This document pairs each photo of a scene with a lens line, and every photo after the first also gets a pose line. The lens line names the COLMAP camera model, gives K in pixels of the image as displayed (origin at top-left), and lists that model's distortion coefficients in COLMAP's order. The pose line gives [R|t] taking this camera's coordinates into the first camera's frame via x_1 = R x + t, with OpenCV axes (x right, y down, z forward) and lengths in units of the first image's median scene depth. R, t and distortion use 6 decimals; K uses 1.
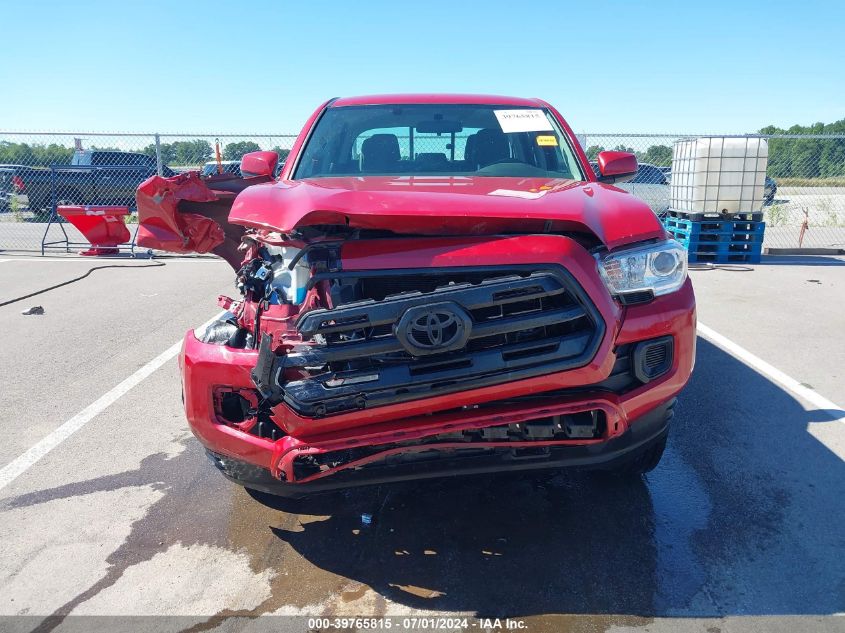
lens RADIAL K [[680.1, 0, 422.5], [0, 680.1, 316.5], [0, 0, 1]] dist [0.079578, -0.089380]
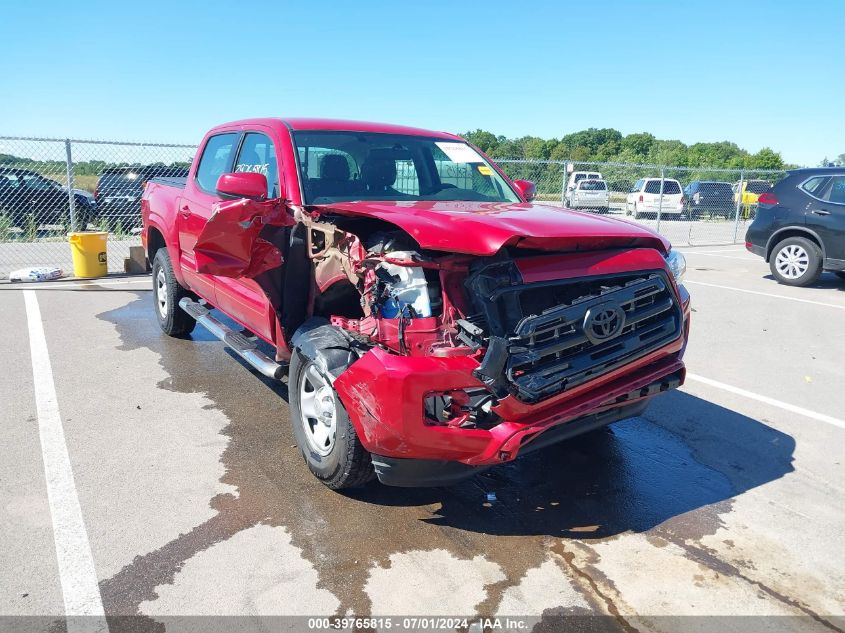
lens RADIAL K [[680.1, 0, 422.5], [0, 680.1, 316.5], [0, 0, 1]] dist [0.079578, -0.089380]
pose [[0.820952, -0.084645, 0.564689, -0.948848], [0.089415, 0.995808, 0.019277, -0.046925], [-0.563954, 0.034666, 0.825079, 0.098175]]
